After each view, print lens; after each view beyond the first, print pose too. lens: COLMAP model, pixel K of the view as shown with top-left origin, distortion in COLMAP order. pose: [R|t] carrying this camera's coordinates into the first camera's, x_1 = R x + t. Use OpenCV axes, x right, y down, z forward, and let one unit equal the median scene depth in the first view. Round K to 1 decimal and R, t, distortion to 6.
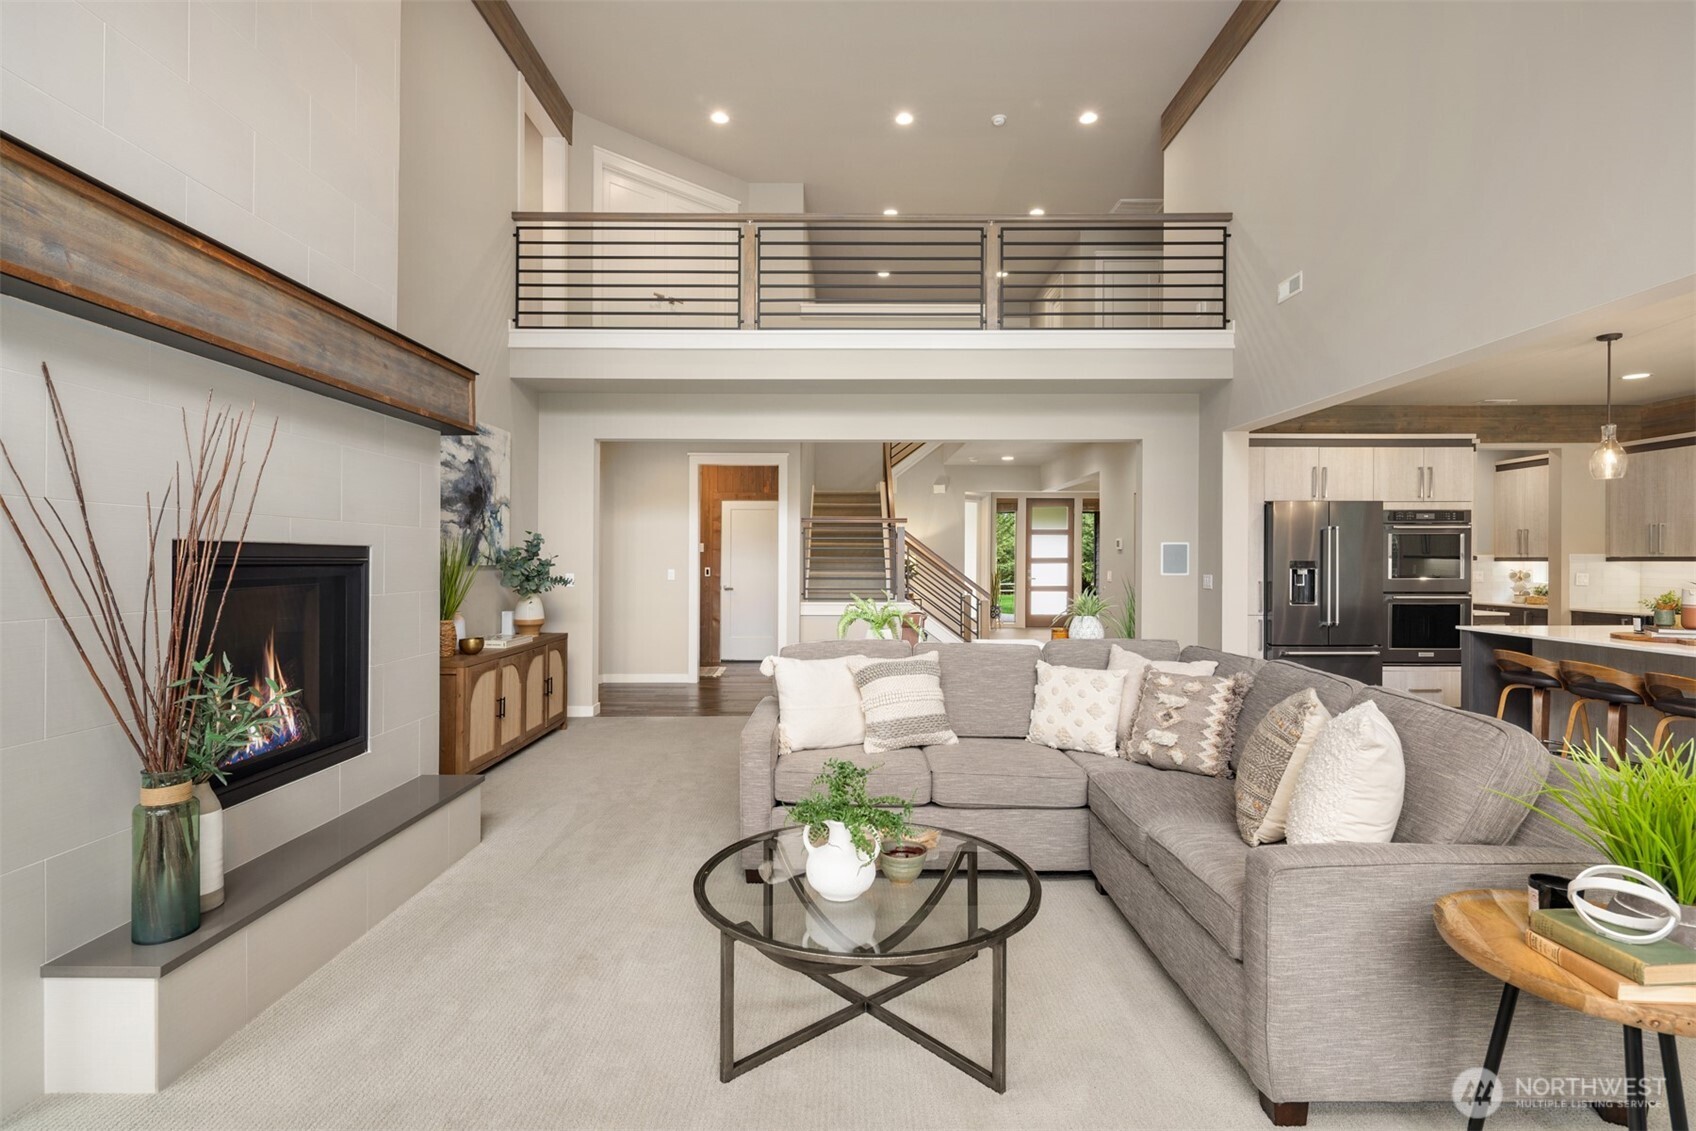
lens RADIAL K [[827.2, 0, 843.9], [0, 827.2, 554.2], [0, 0, 1]] dist [0.015593, -0.002765]
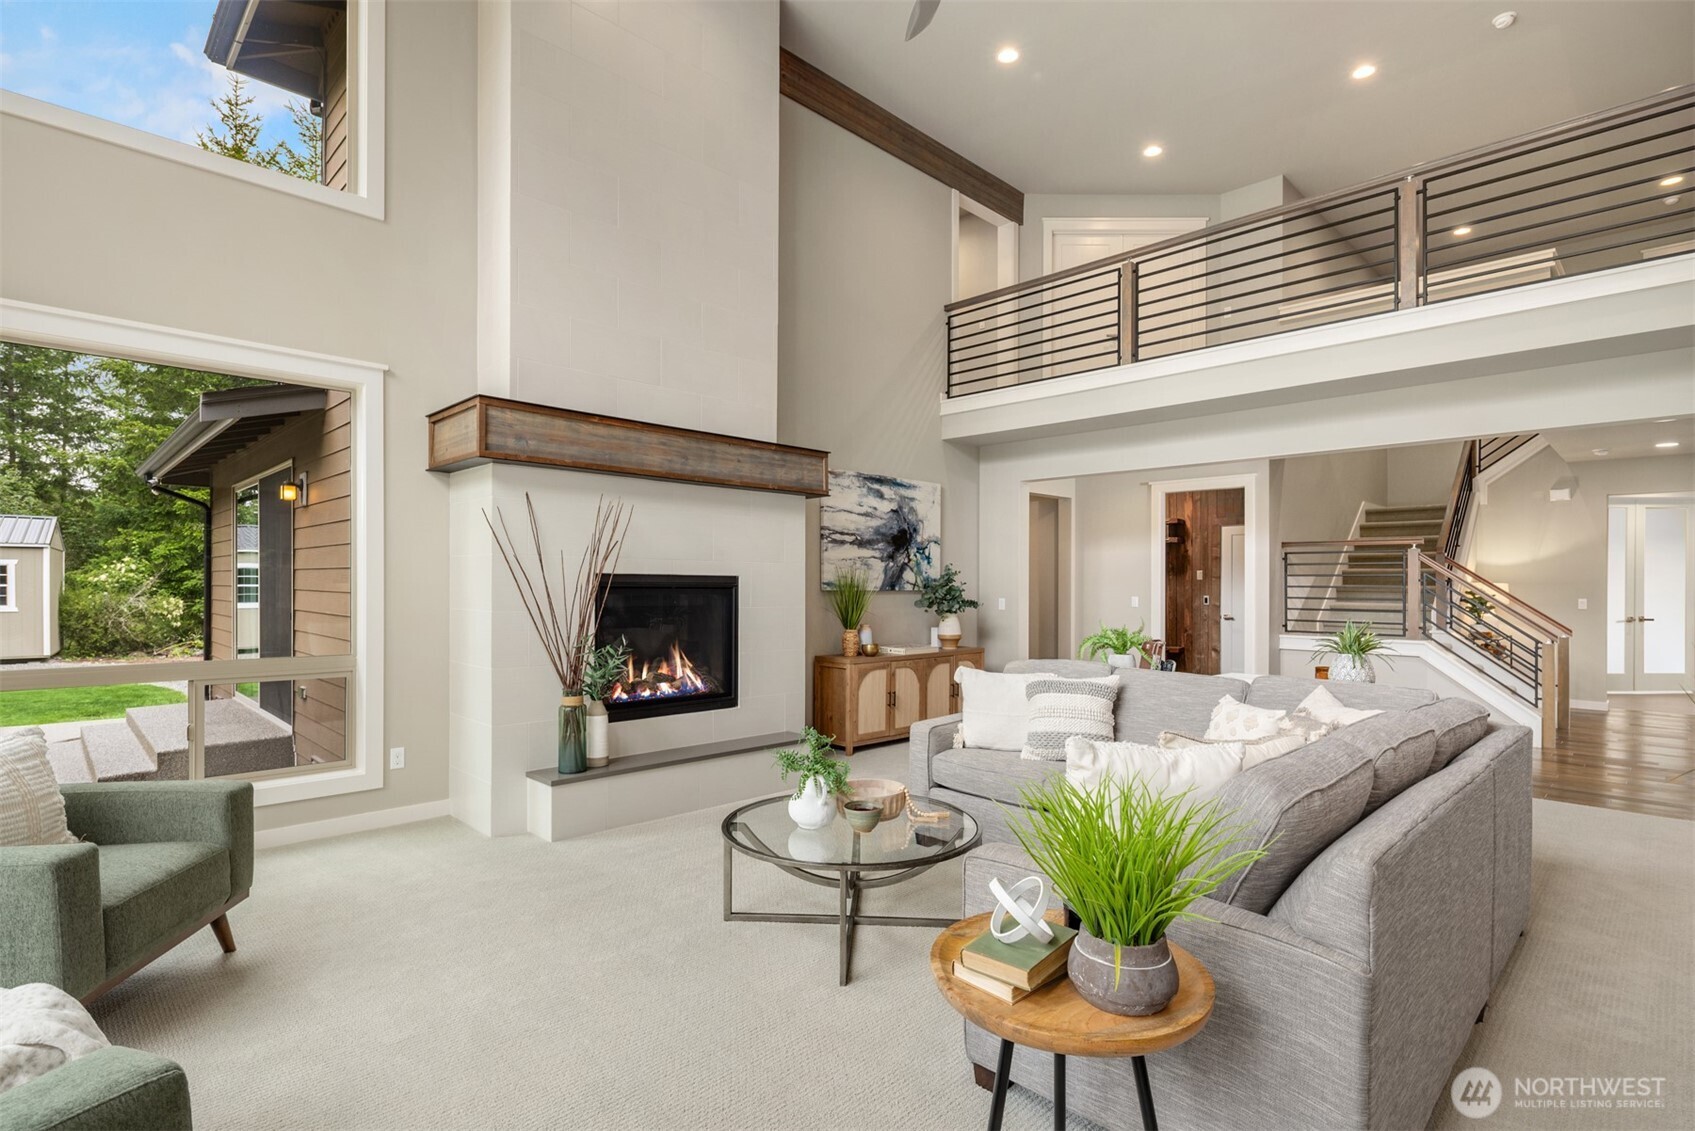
lens RADIAL K [[826.7, 0, 844.6], [0, 826.7, 582.7], [0, 0, 1]] dist [0.015593, -0.002765]
pose [[0.708806, 0.001469, -0.705402, 0.380433], [-0.001055, 0.999999, 0.001022, 0.000445], [0.705403, 0.000019, 0.708807, 0.021355]]
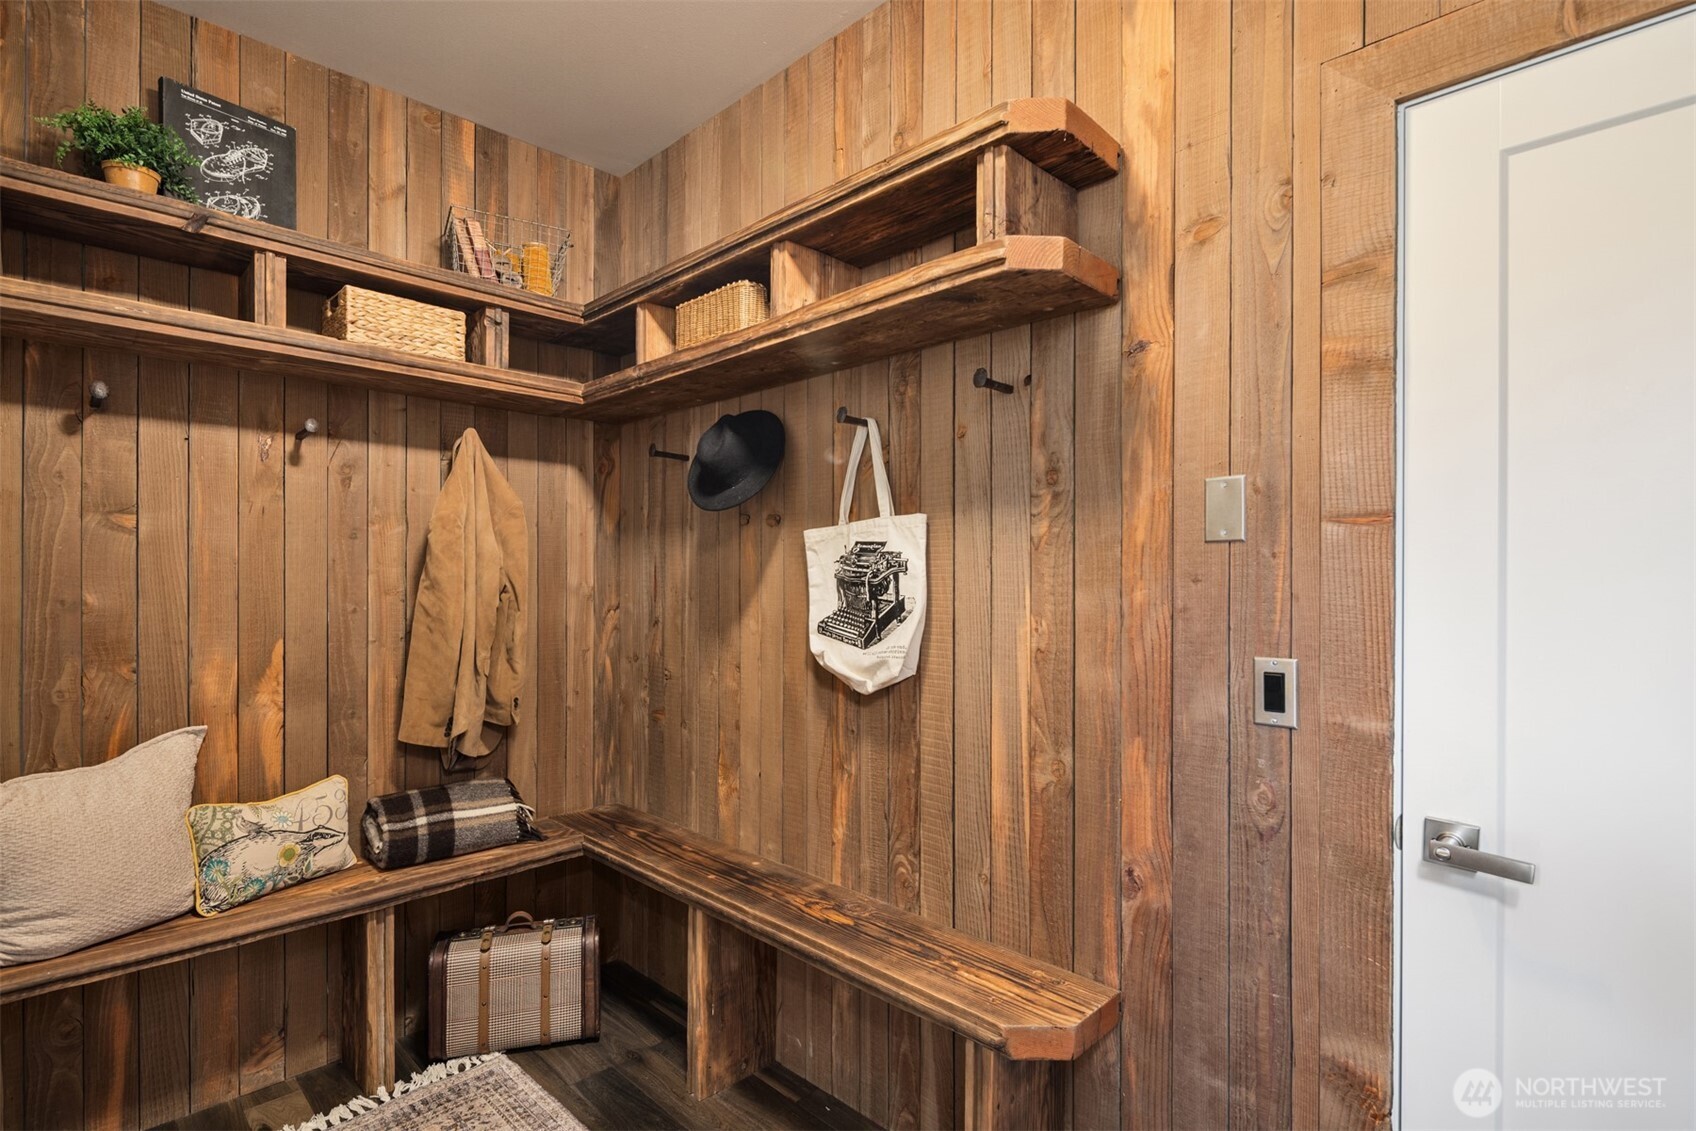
lens RADIAL K [[827.2, 0, 850.5], [0, 827.2, 571.9], [0, 0, 1]] dist [0.015593, -0.002765]
pose [[0.721597, 0.002145, -0.692310, -0.210800], [-0.002486, 0.999997, 0.000508, 0.004466], [0.692308, 0.001354, 0.721600, 1.484808]]
